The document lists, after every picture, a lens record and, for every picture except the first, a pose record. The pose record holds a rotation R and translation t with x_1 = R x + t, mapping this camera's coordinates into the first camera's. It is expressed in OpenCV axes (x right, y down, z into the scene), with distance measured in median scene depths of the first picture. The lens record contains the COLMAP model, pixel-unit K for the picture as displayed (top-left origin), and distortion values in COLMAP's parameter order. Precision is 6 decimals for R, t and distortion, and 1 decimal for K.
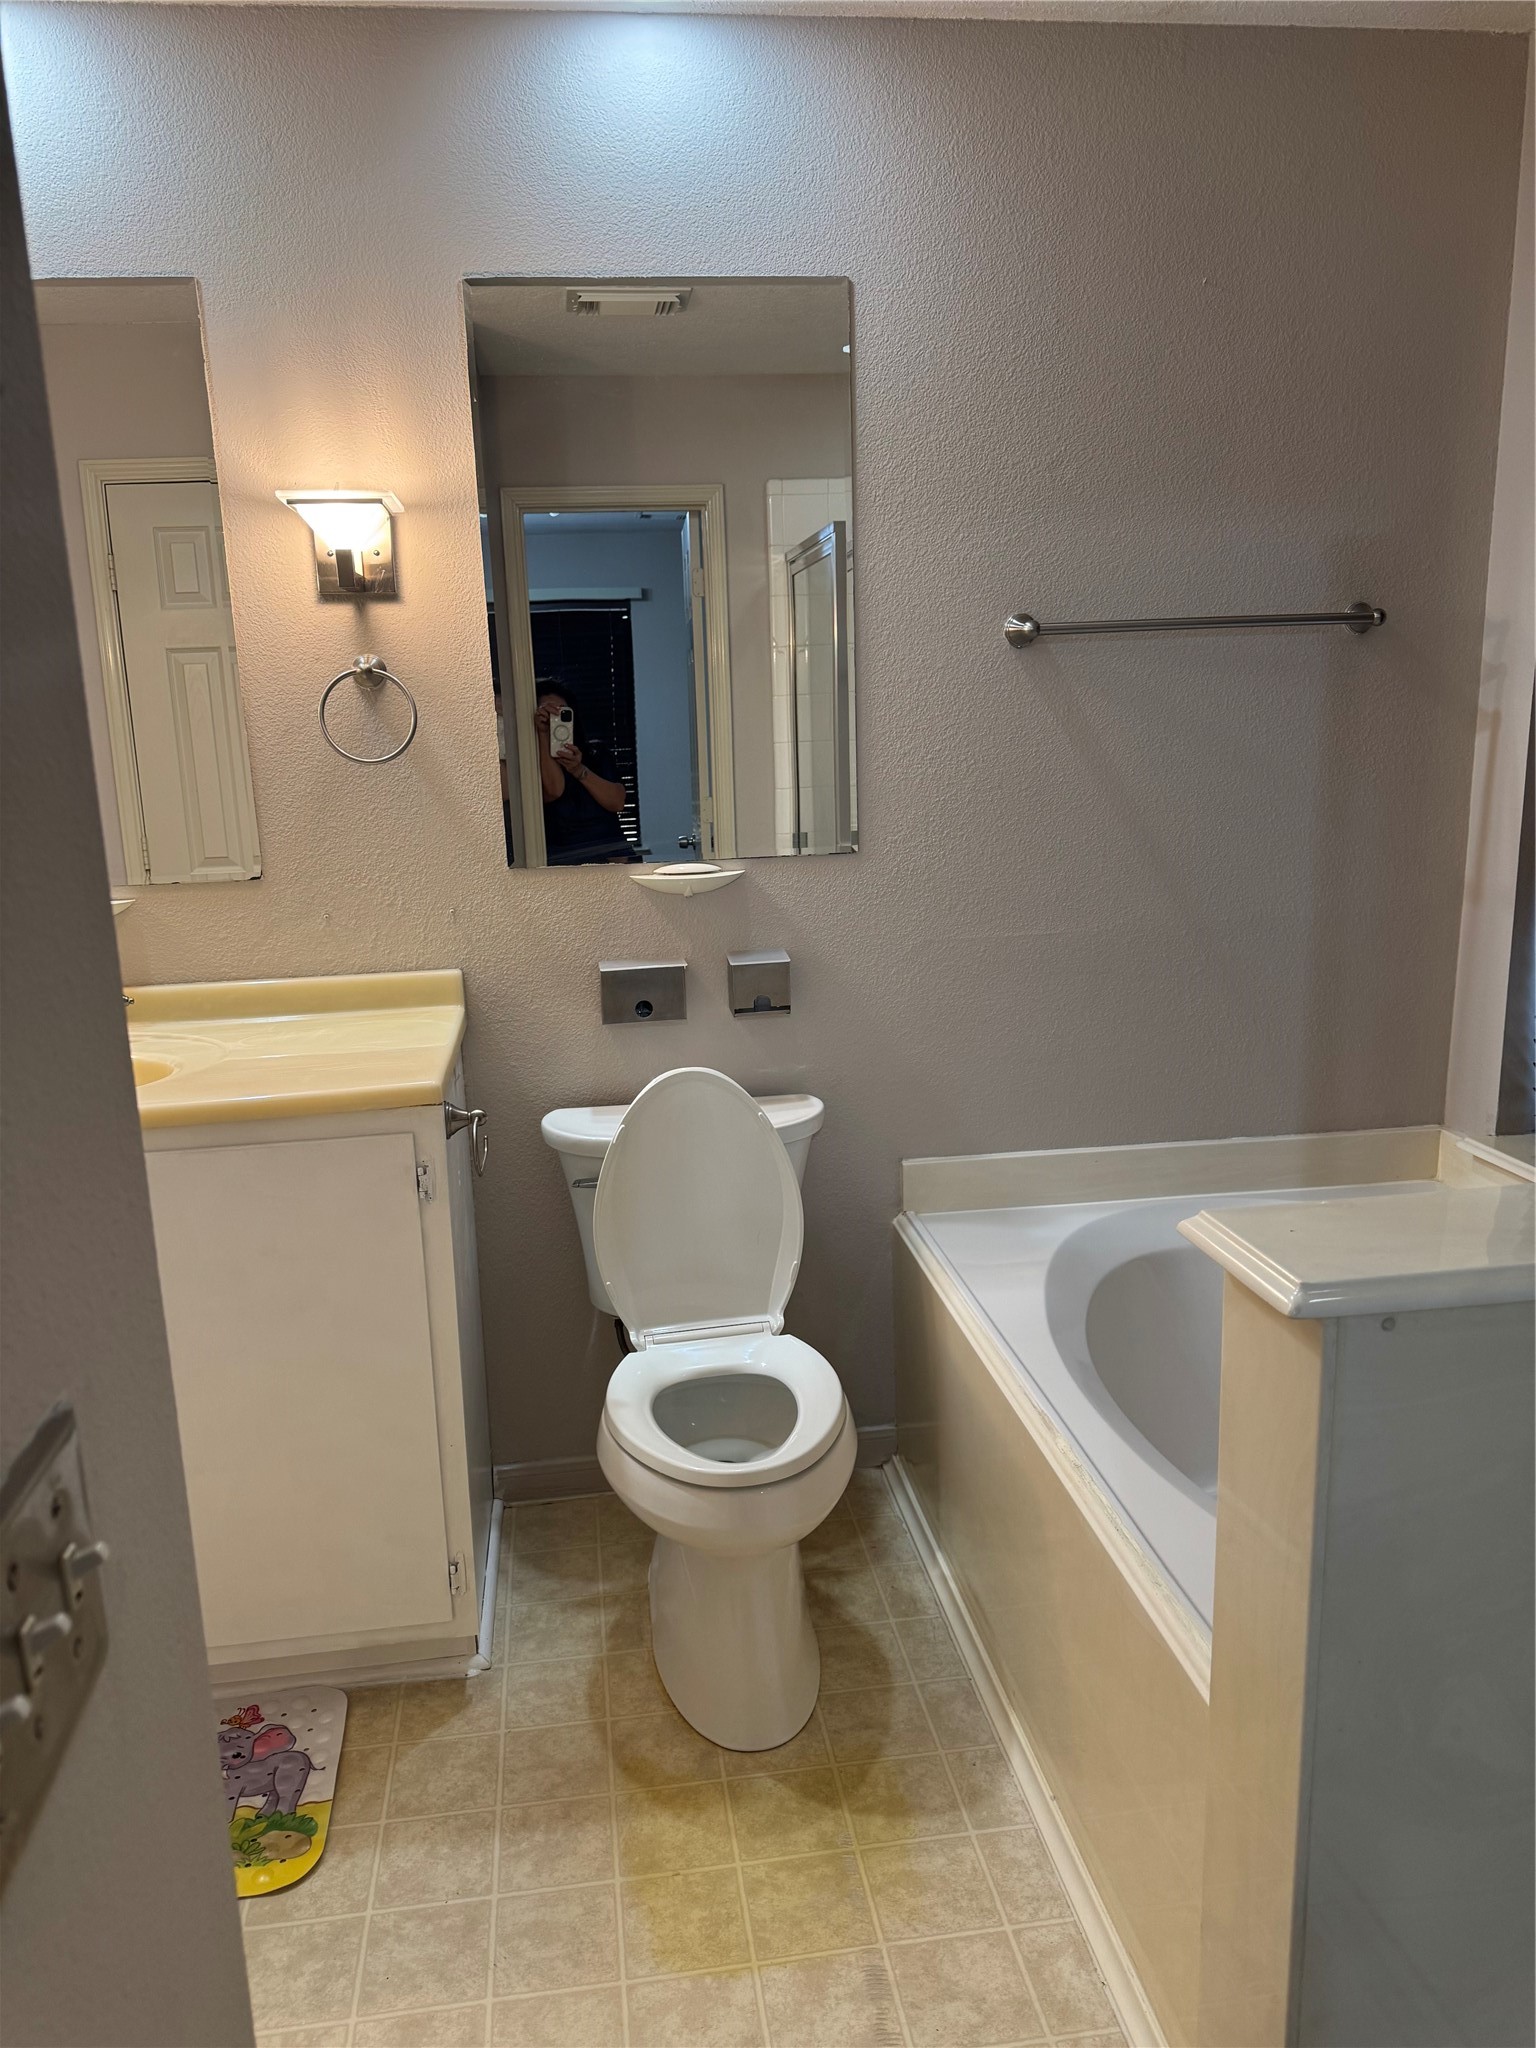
lens RADIAL K [[1459.0, 0, 757.1], [0, 1459.0, 1021.4], [0, 0, 1]] dist [0.053835, -0.053523]
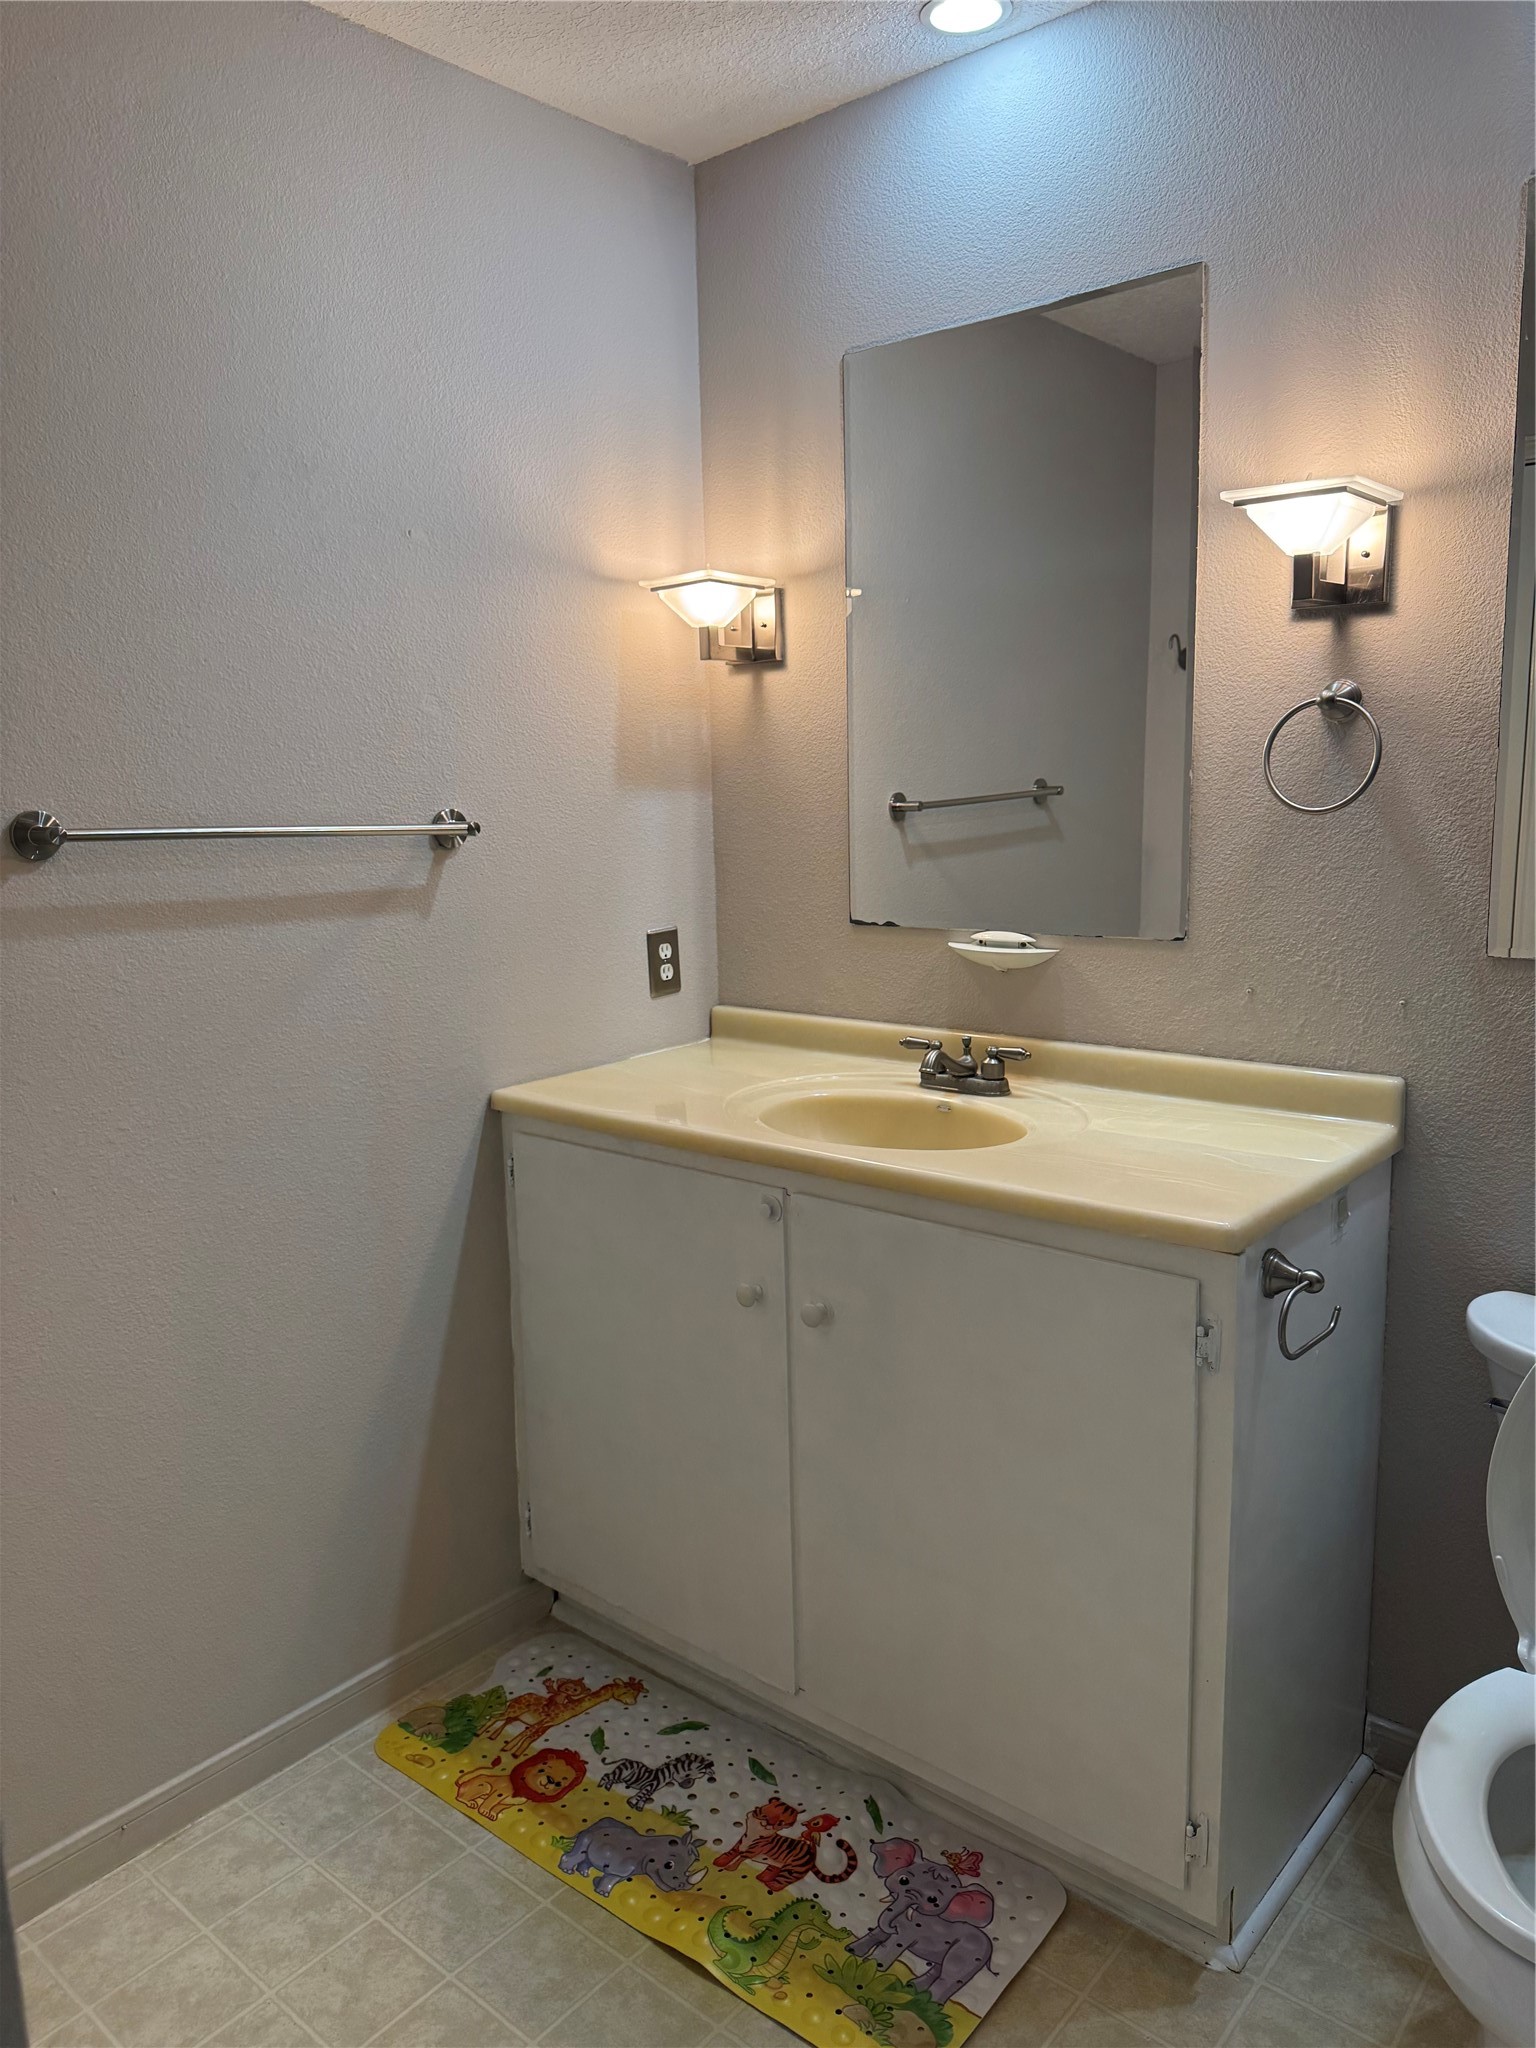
lens RADIAL K [[1459.0, 0, 765.1], [0, 1459.0, 1017.8], [0, 0, 1]] dist [0.053835, -0.053523]
pose [[0.670505, 0.140288, -0.728521, 0.148815], [-0.153433, 0.986951, 0.048838, -0.059760], [0.725866, 0.079032, 0.683281, 0.239673]]
